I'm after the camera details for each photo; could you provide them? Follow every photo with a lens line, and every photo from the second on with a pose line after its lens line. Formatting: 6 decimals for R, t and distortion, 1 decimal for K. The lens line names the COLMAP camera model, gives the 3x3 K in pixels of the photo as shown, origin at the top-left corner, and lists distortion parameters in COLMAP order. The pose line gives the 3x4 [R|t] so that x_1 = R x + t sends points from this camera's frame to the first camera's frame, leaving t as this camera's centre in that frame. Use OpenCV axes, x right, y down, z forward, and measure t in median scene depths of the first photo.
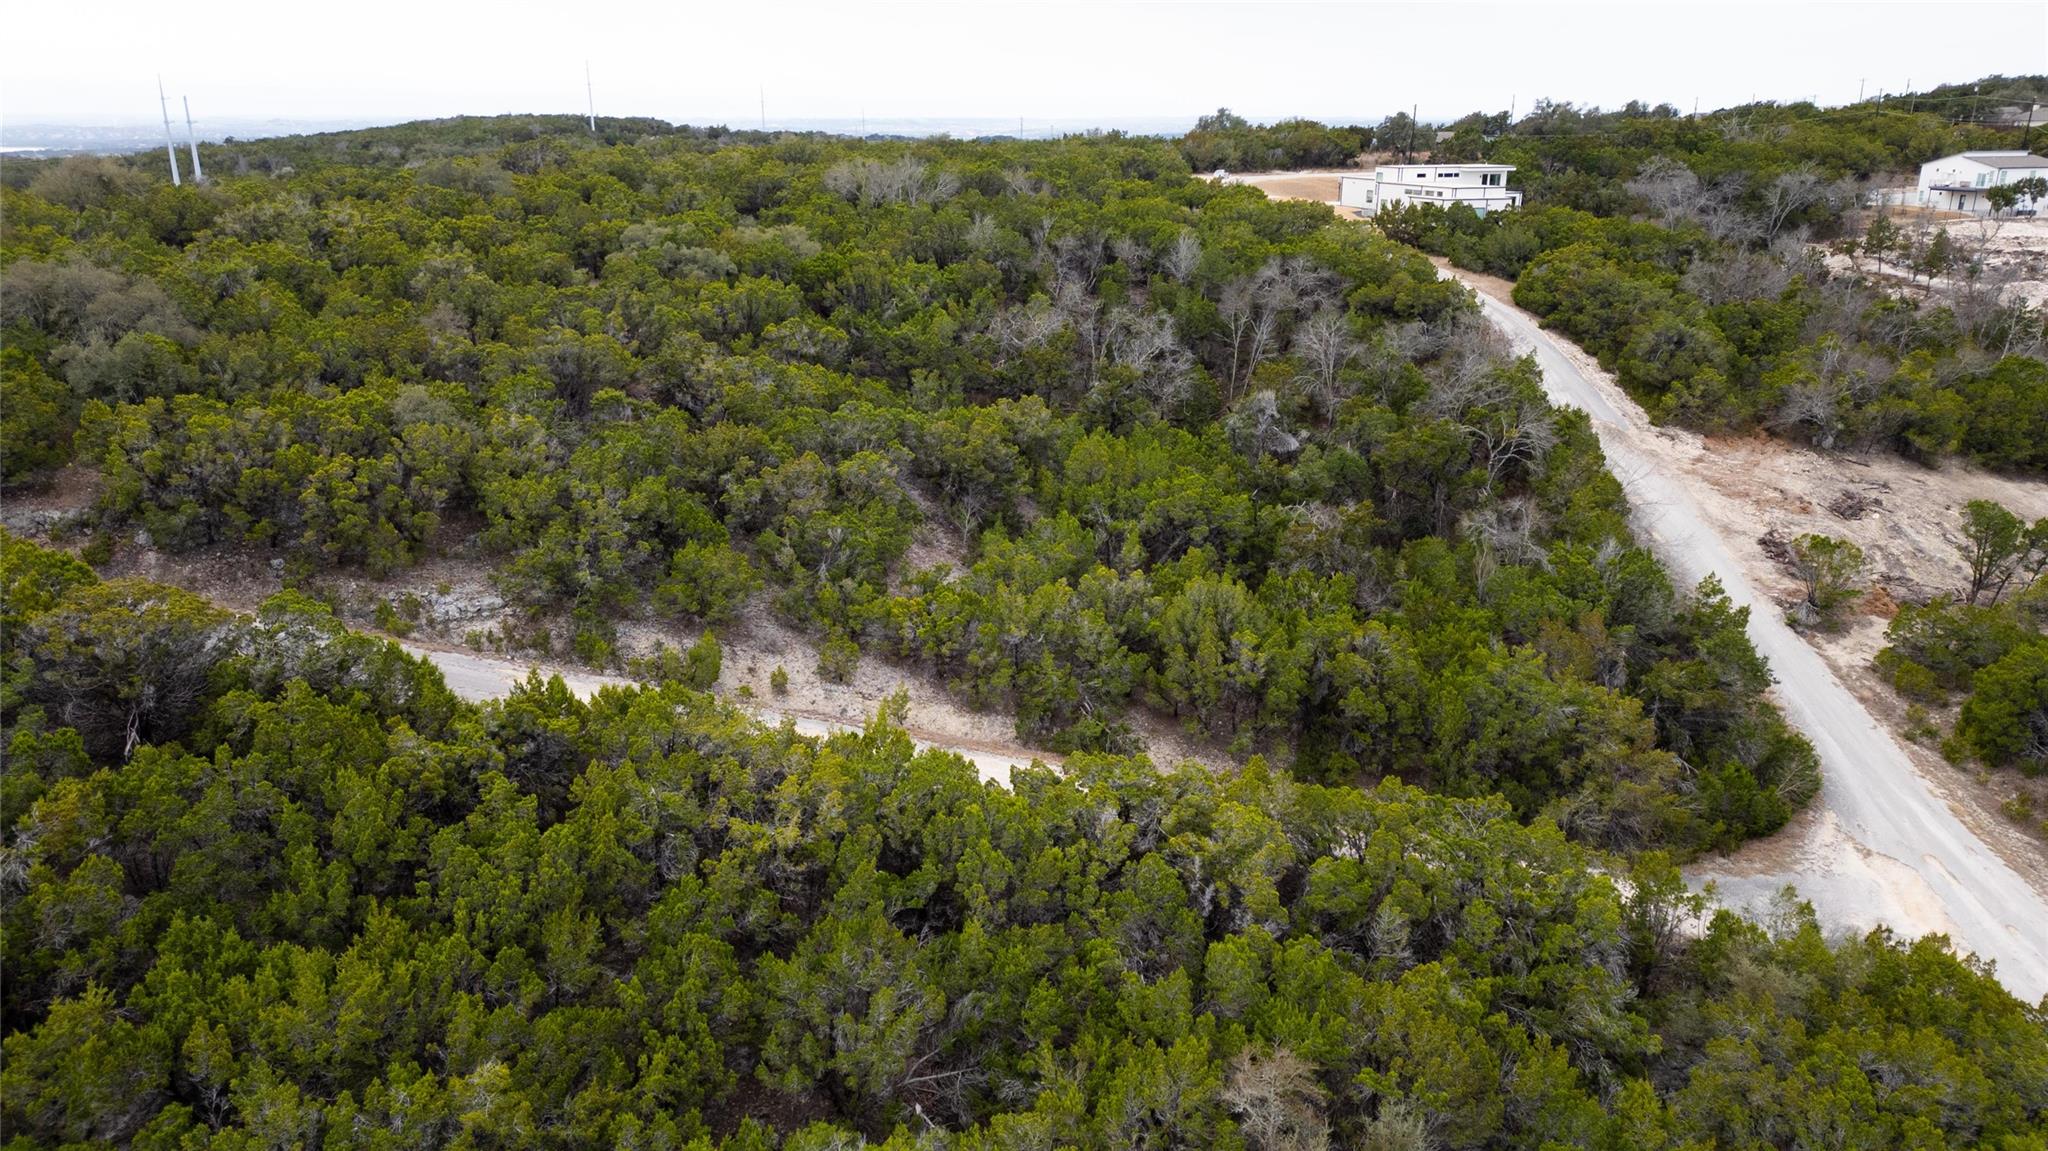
lens RADIAL K [[1428.6, 0, 1024.2], [0, 1428.6, 583.8], [0, 0, 1]] dist [0.072472, -0.067643]
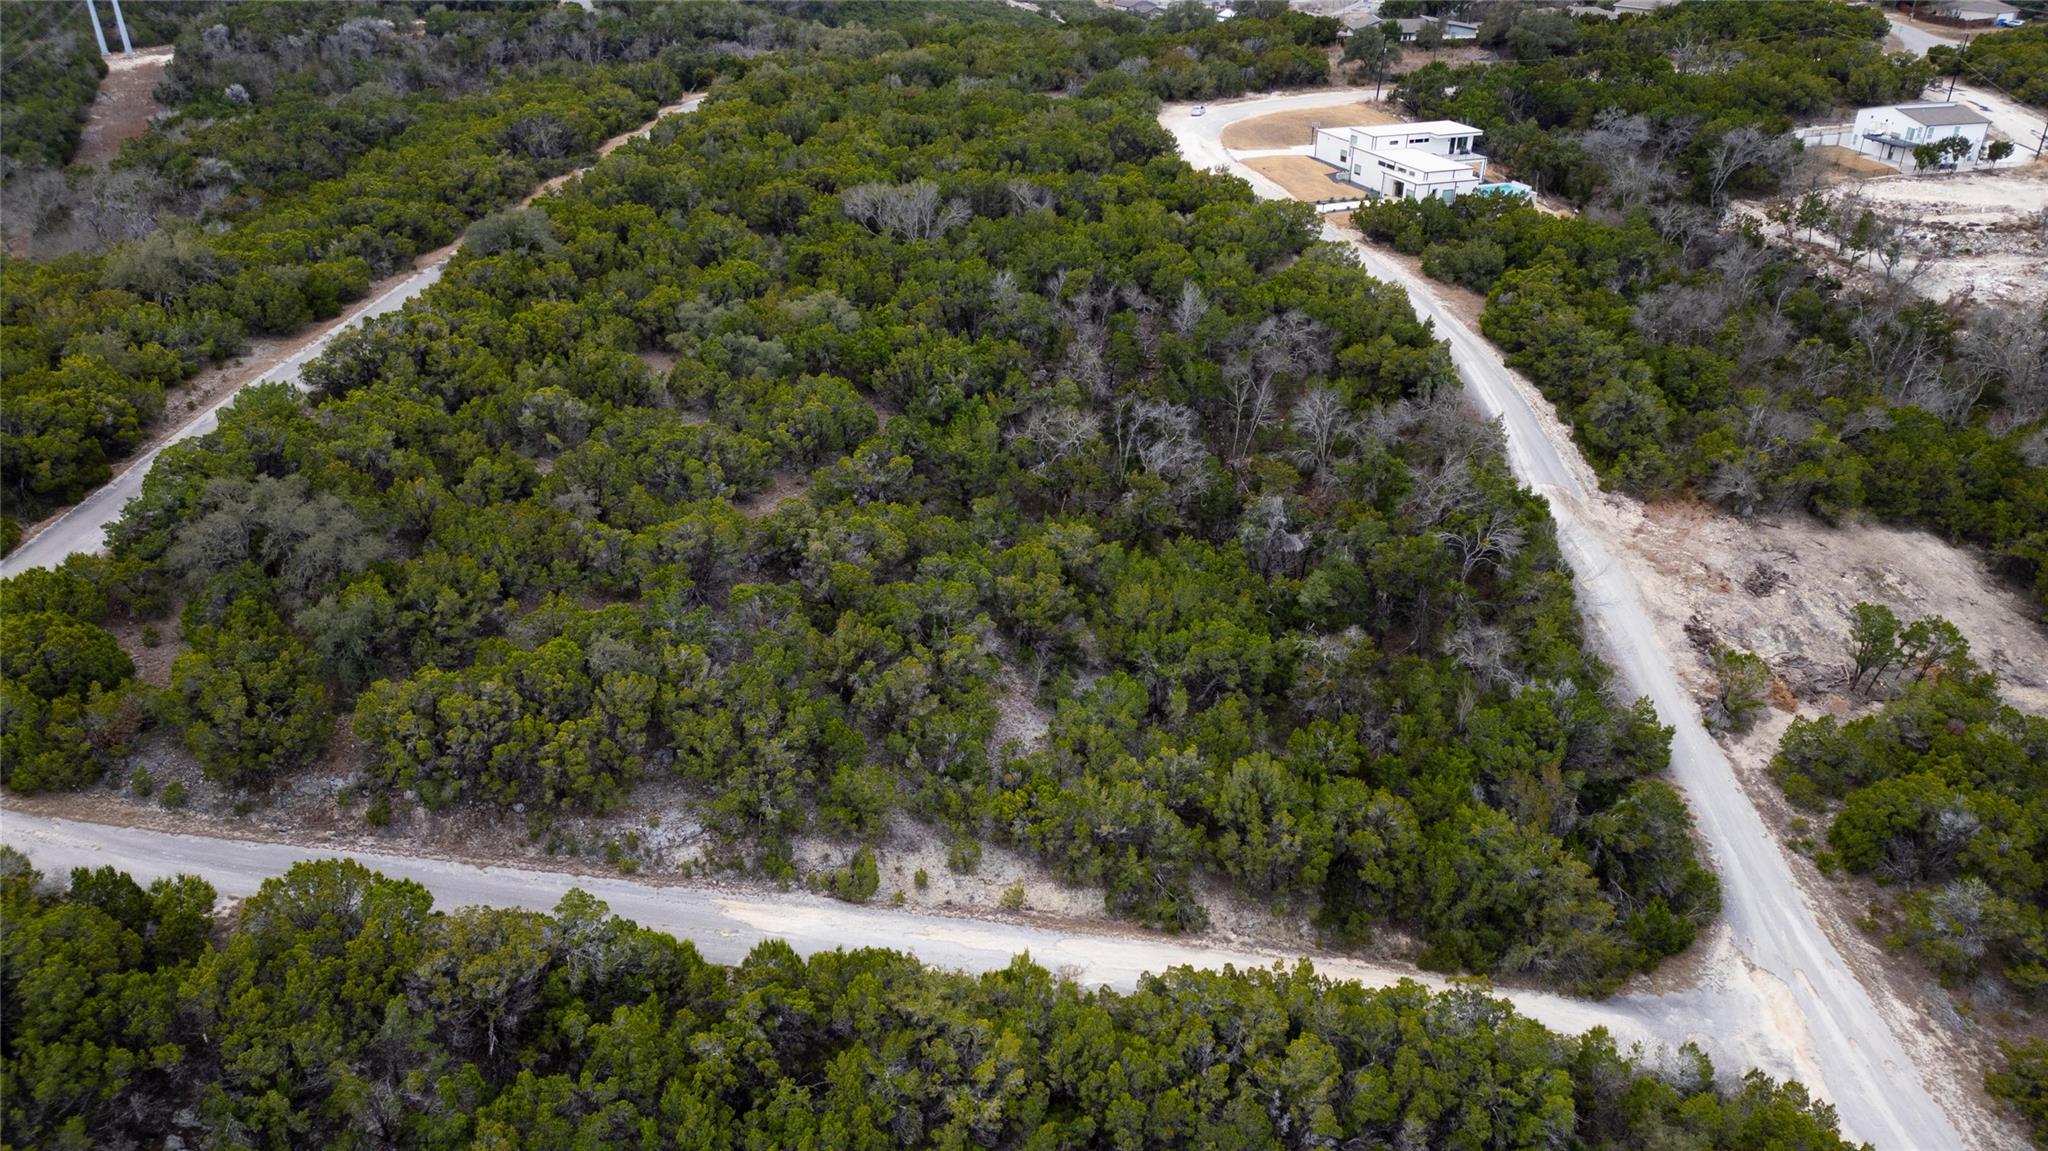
lens RADIAL K [[1428.6, 0, 1025.7], [0, 1428.6, 582.0], [0, 0, 1]] dist [0.072472, -0.067643]
pose [[0.998667, -0.021844, 0.046761, -0.108686], [0.013684, 0.985657, 0.168204, -0.329276], [-0.049764, -0.167340, 0.984643, -0.168135]]
